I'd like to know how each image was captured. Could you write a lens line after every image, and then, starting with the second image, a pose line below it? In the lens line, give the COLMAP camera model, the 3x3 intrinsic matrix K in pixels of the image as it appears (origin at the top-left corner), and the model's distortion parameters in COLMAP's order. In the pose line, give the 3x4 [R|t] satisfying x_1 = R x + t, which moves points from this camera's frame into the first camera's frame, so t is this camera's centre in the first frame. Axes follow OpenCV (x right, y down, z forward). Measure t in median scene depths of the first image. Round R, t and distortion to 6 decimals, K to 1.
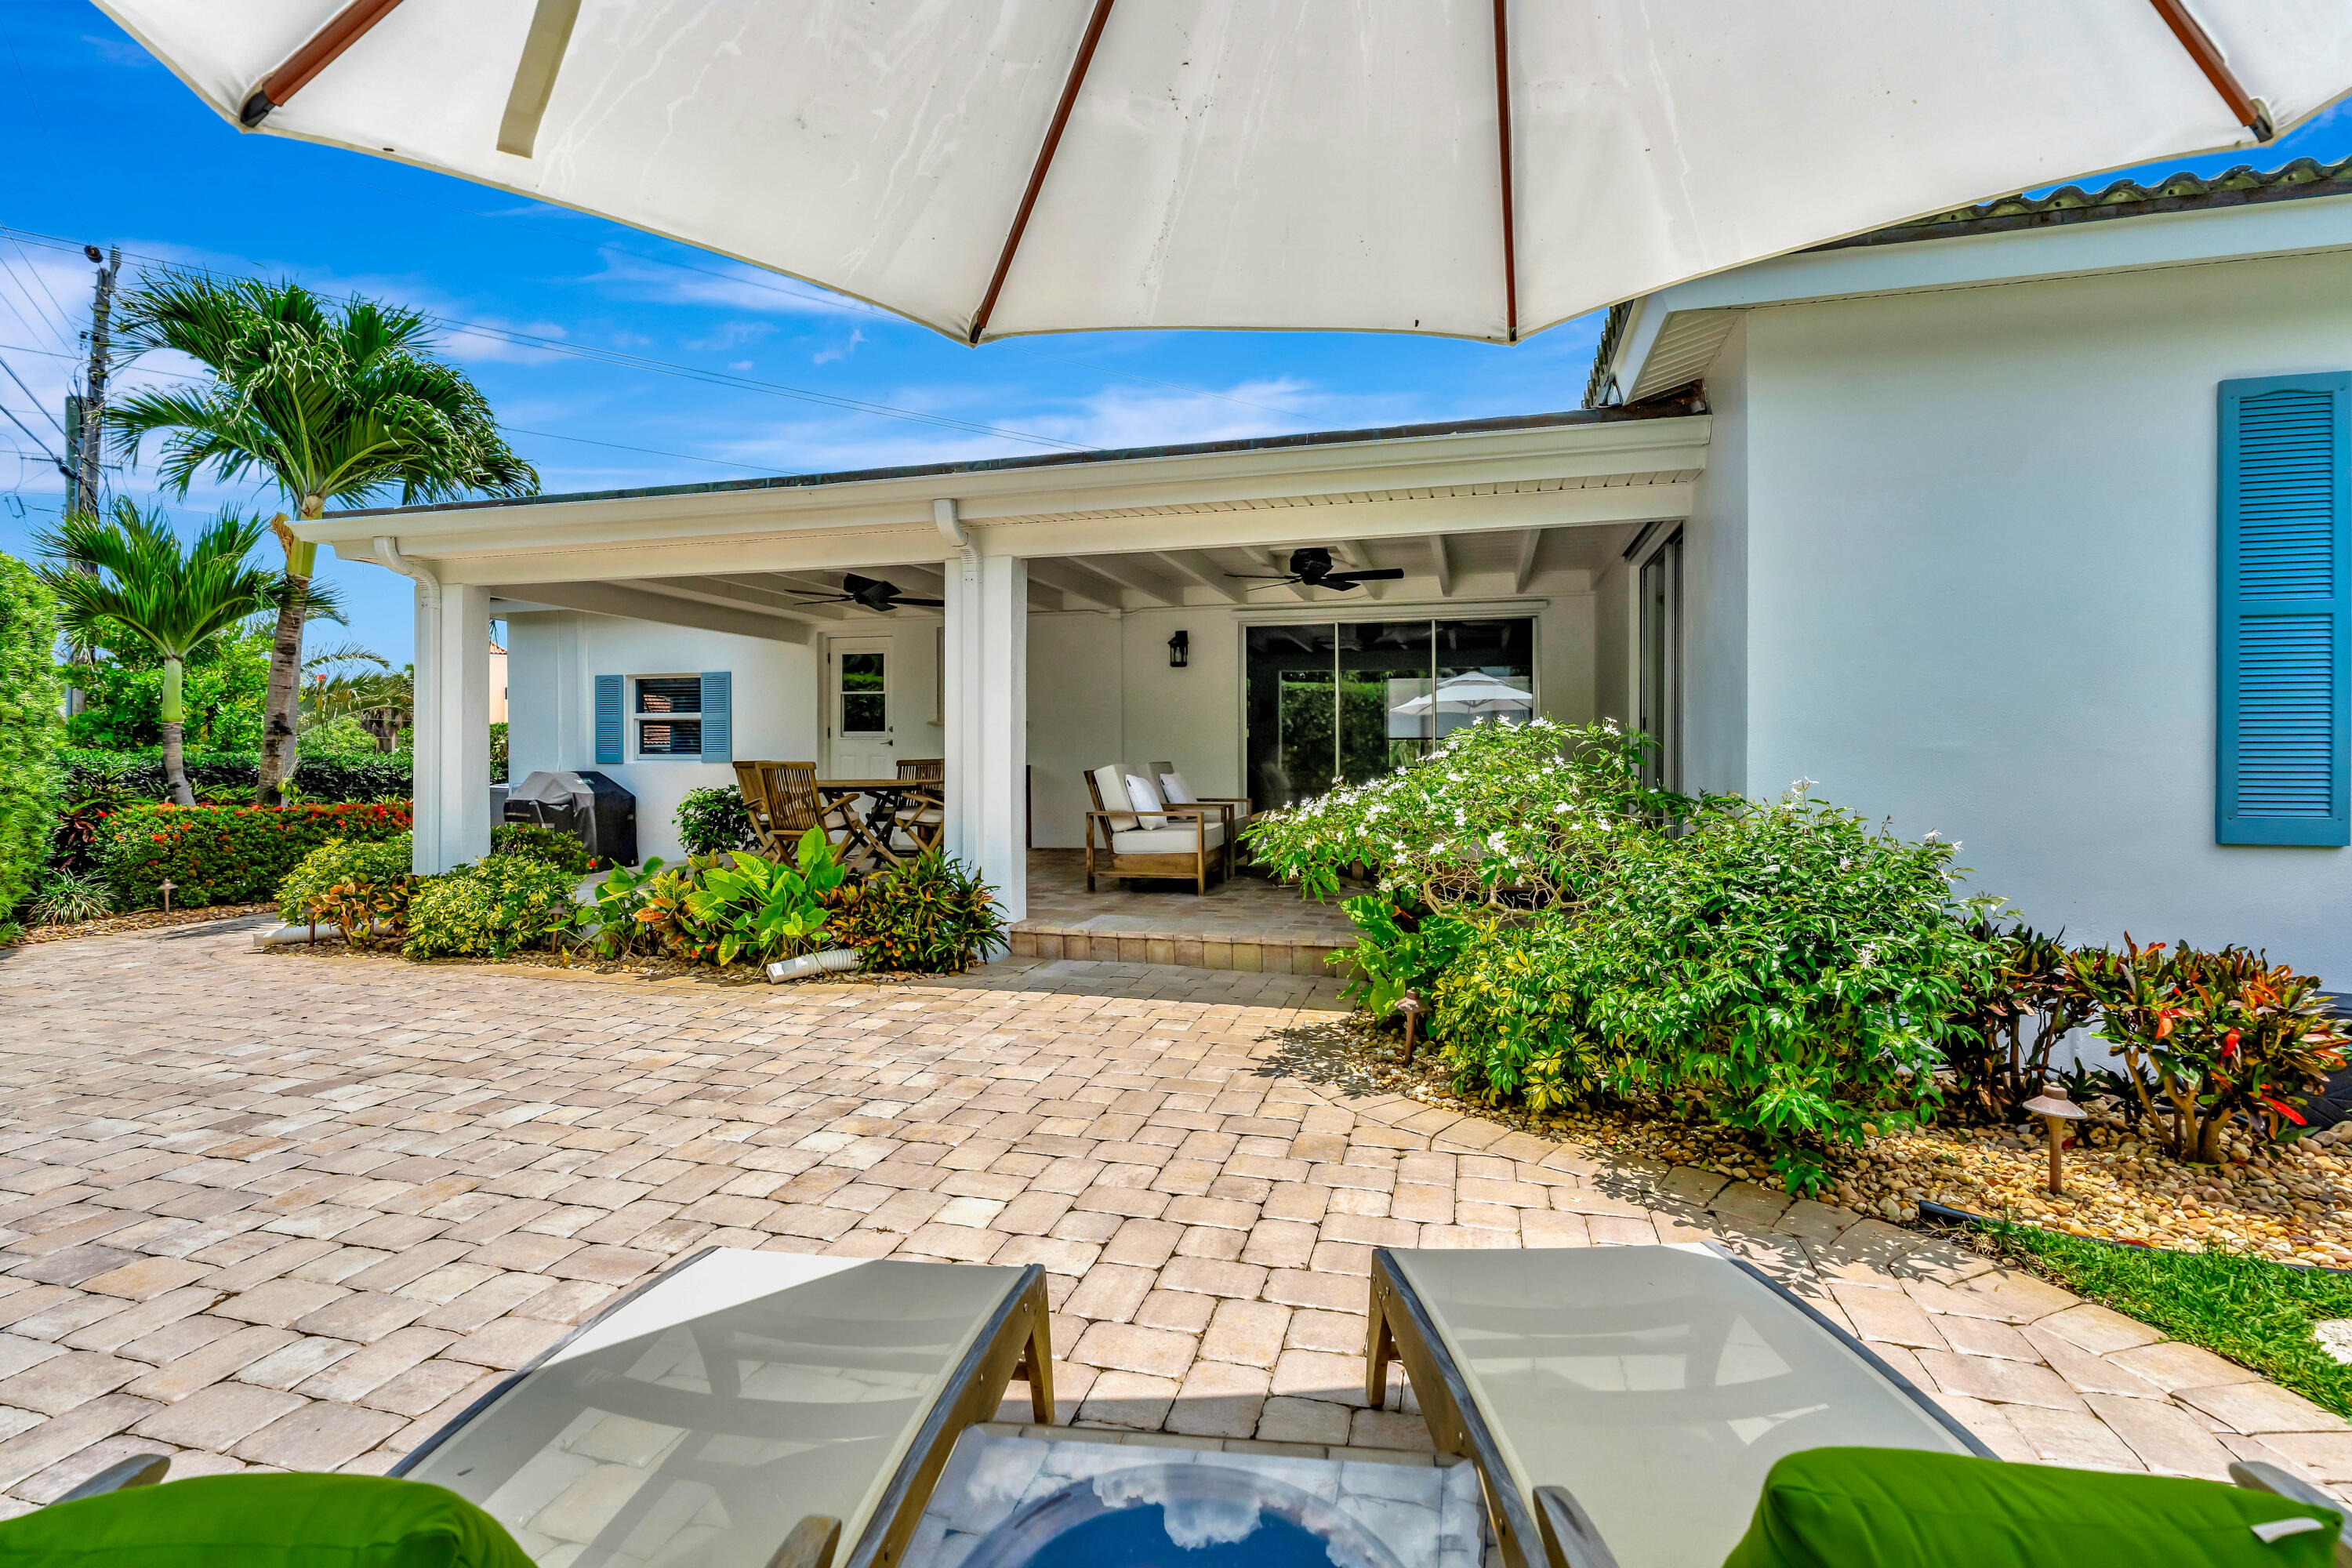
lens RADIAL K [[1101.8, 0, 1176.0], [0, 1101.8, 784.0], [0, 0, 1]] dist [-0.001305, -0.000313]
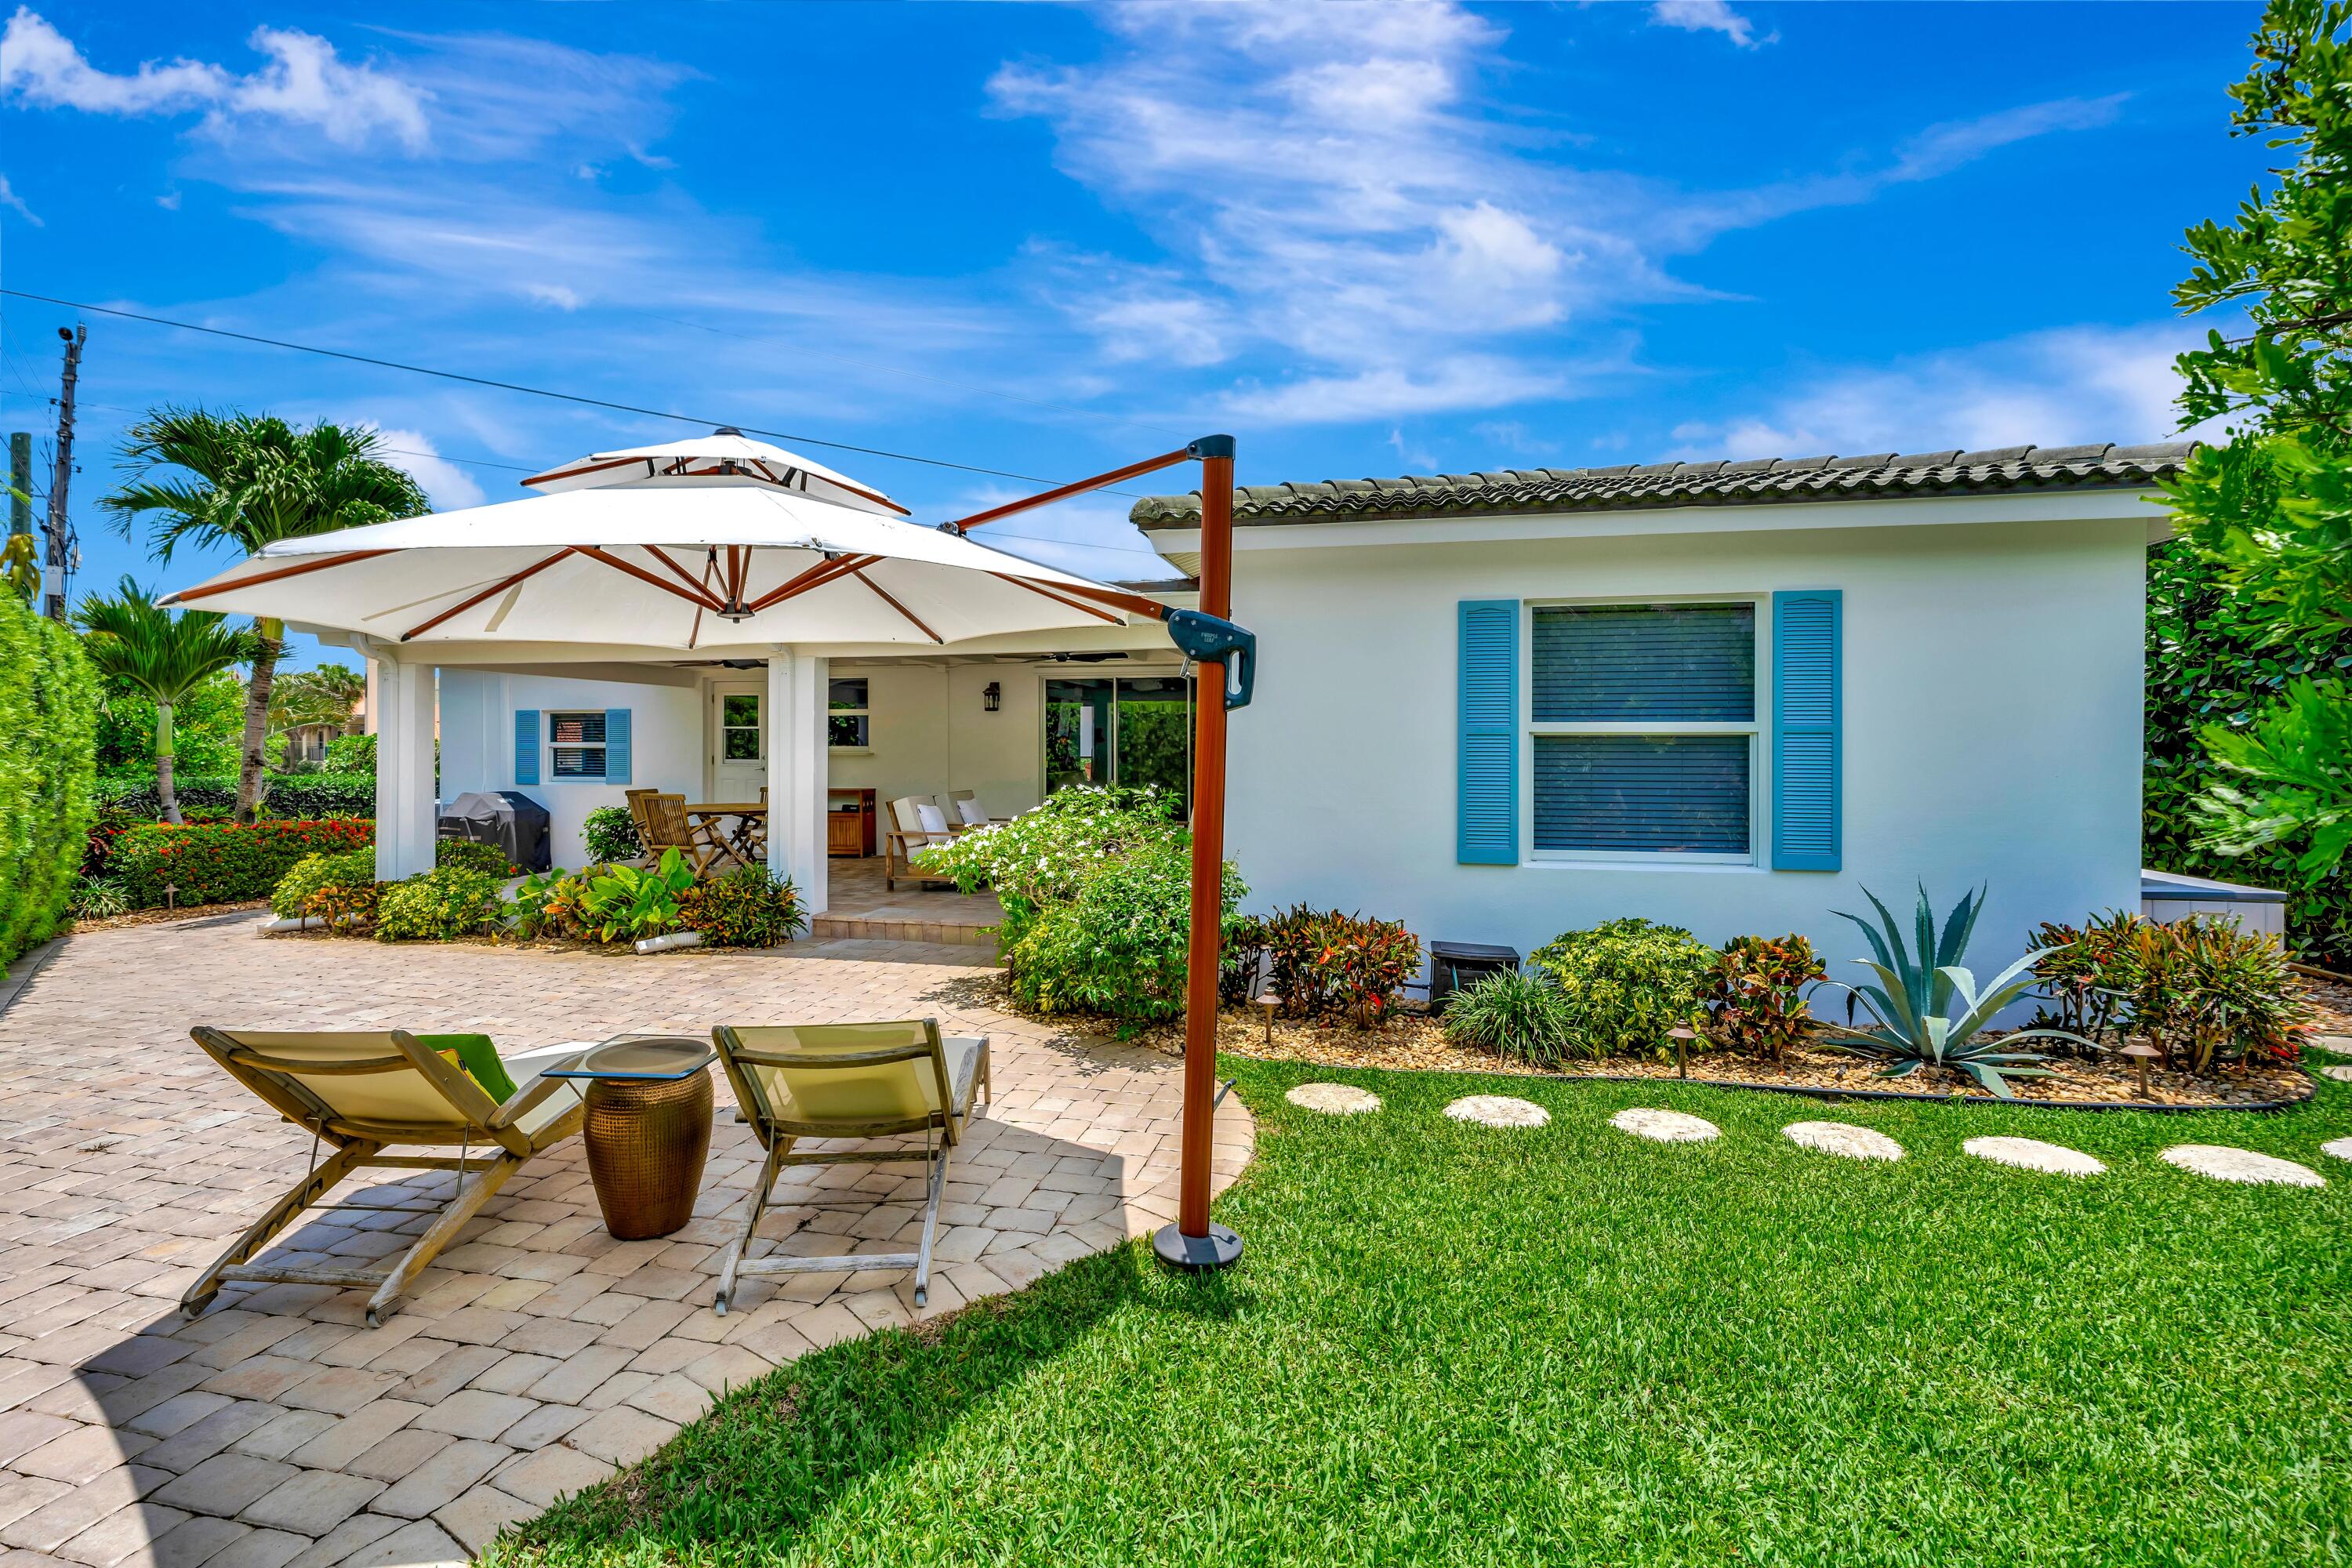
lens RADIAL K [[1141.6, 0, 1172.0], [0, 1141.6, 773.1], [0, 0, 1]] dist [0.001137, 0.000517]
pose [[0.999292, 0.000804, 0.037602, 0.213209], [-0.000647, 0.999991, -0.004187, -0.041147], [-0.037605, 0.004159, 0.999284, -0.409367]]
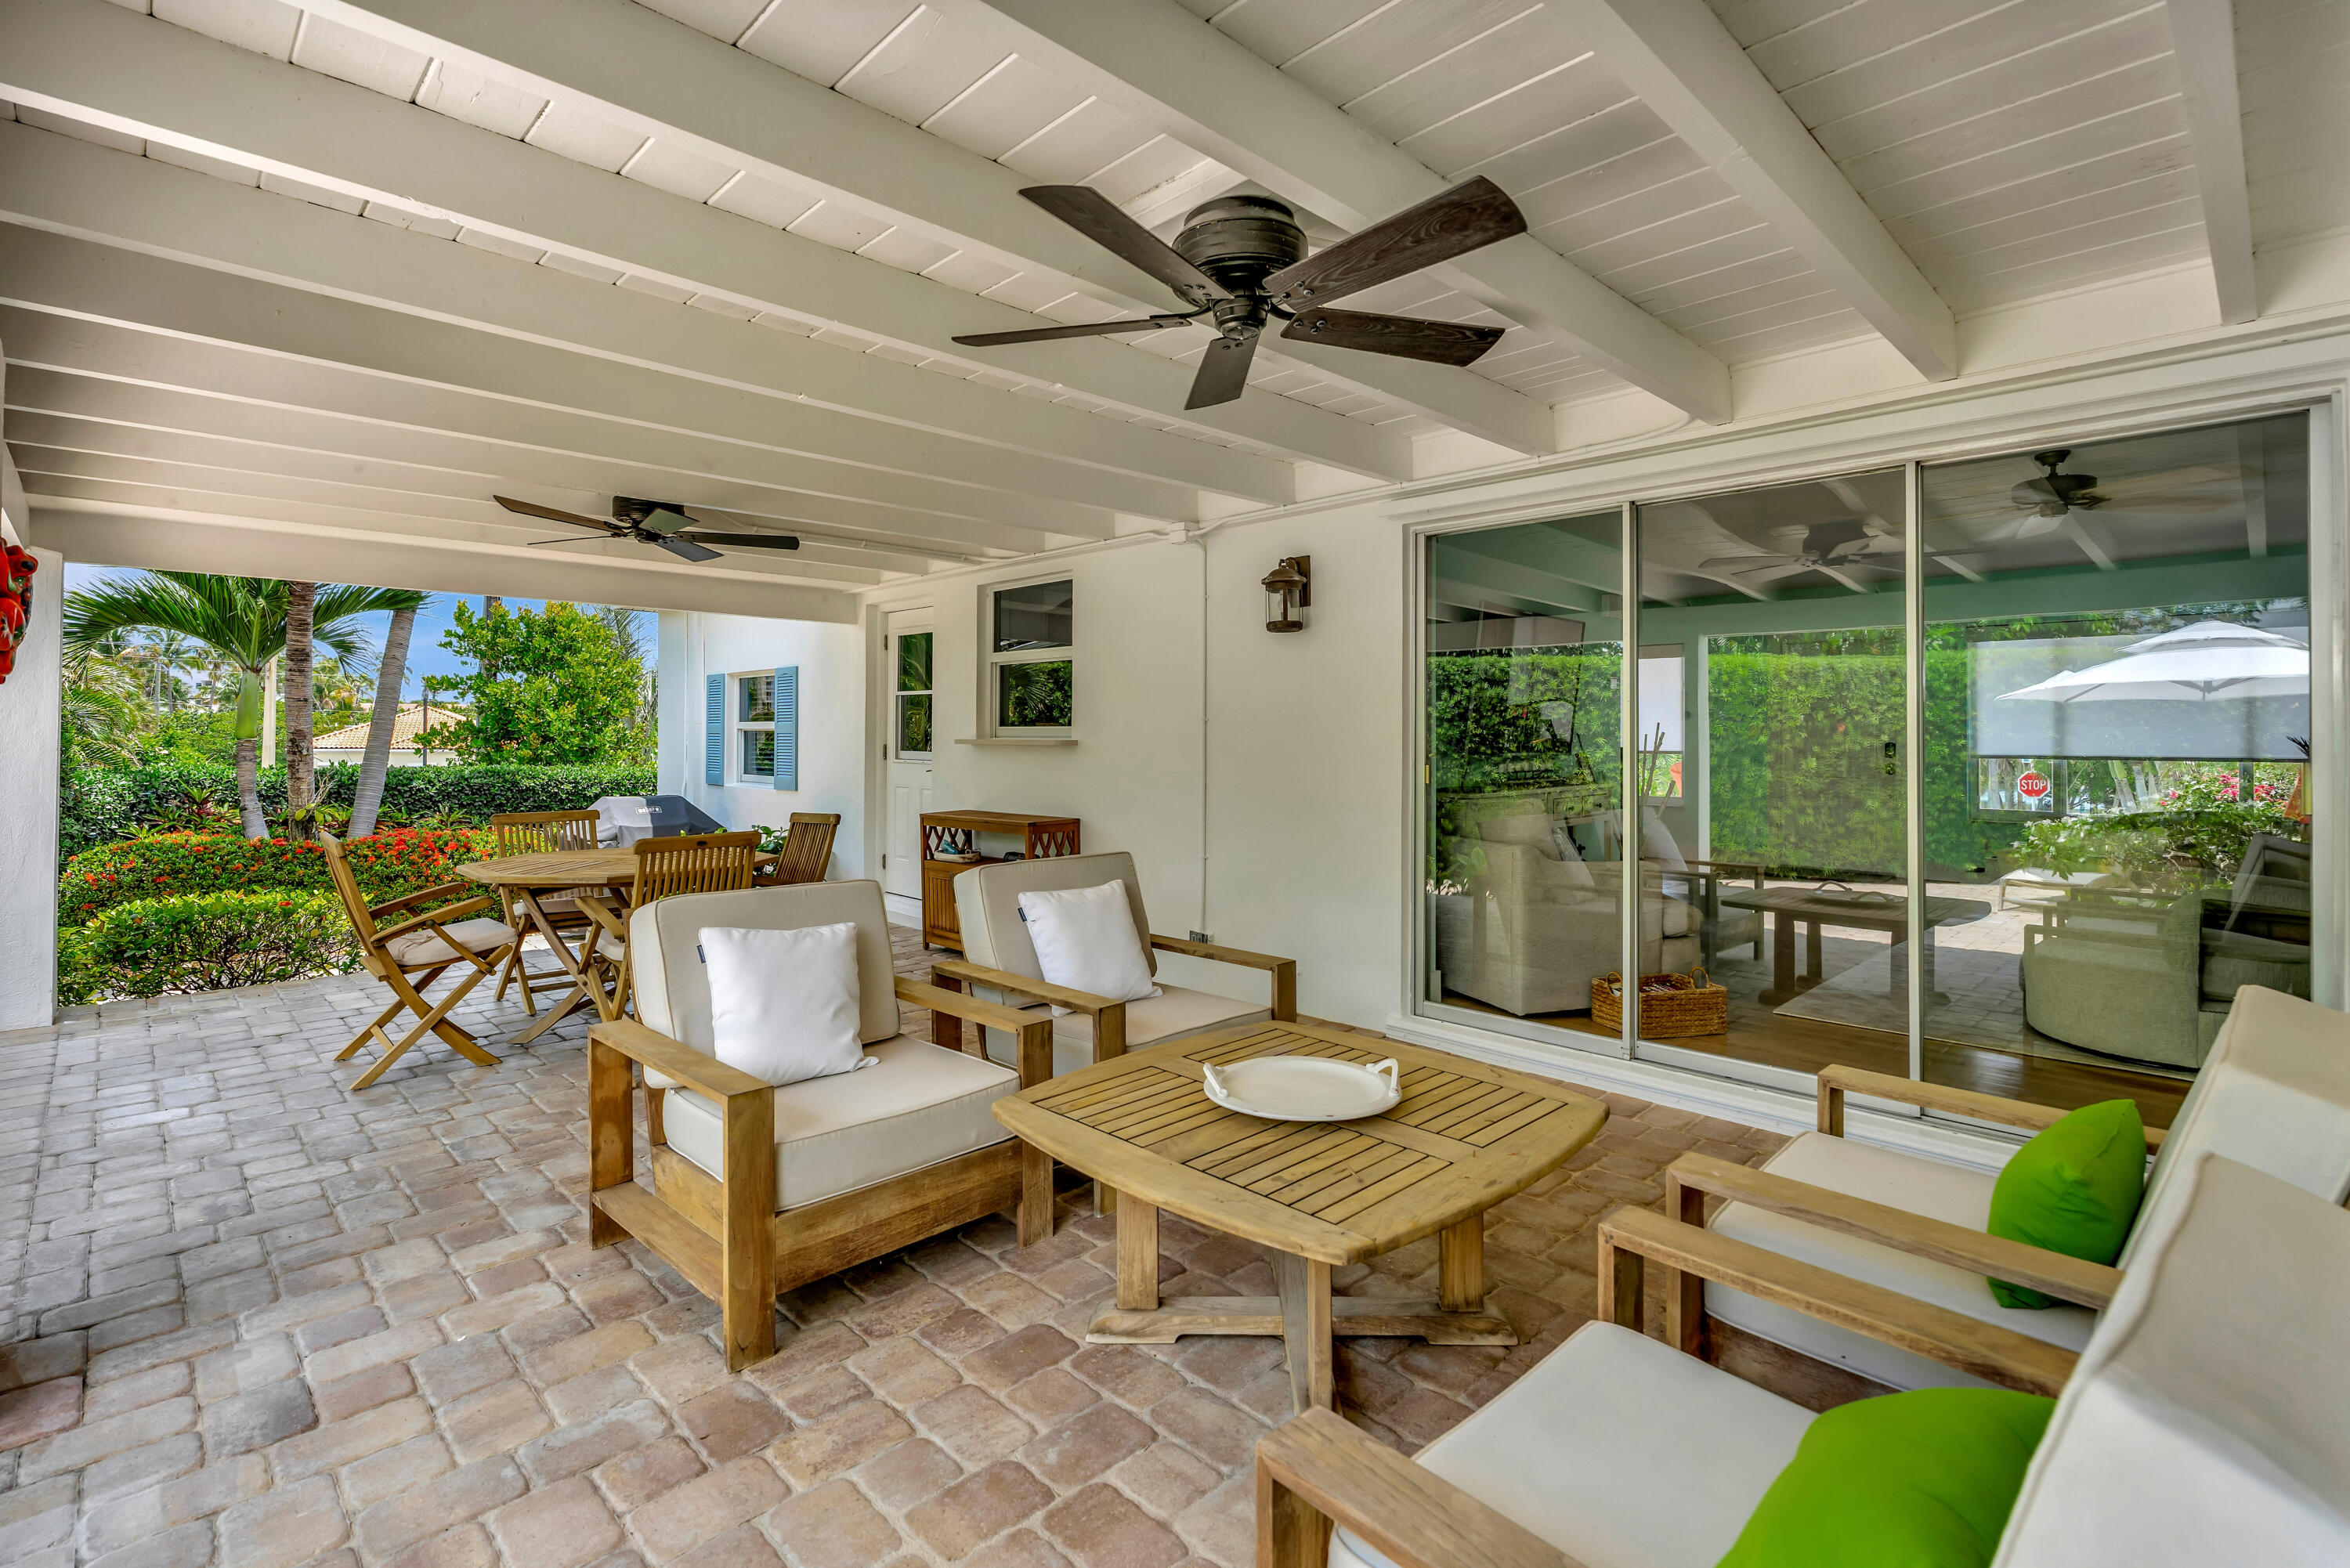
lens RADIAL K [[1080.1, 0, 1167.5], [0, 1080.1, 771.6], [0, 0, 1]] dist [-0.000958, 0.000089]
pose [[0.858681, 0.022790, -0.512004, 0.265286], [-0.019862, 0.999740, 0.011188, -0.068822], [0.512125, 0.000563, 0.858910, 0.781557]]
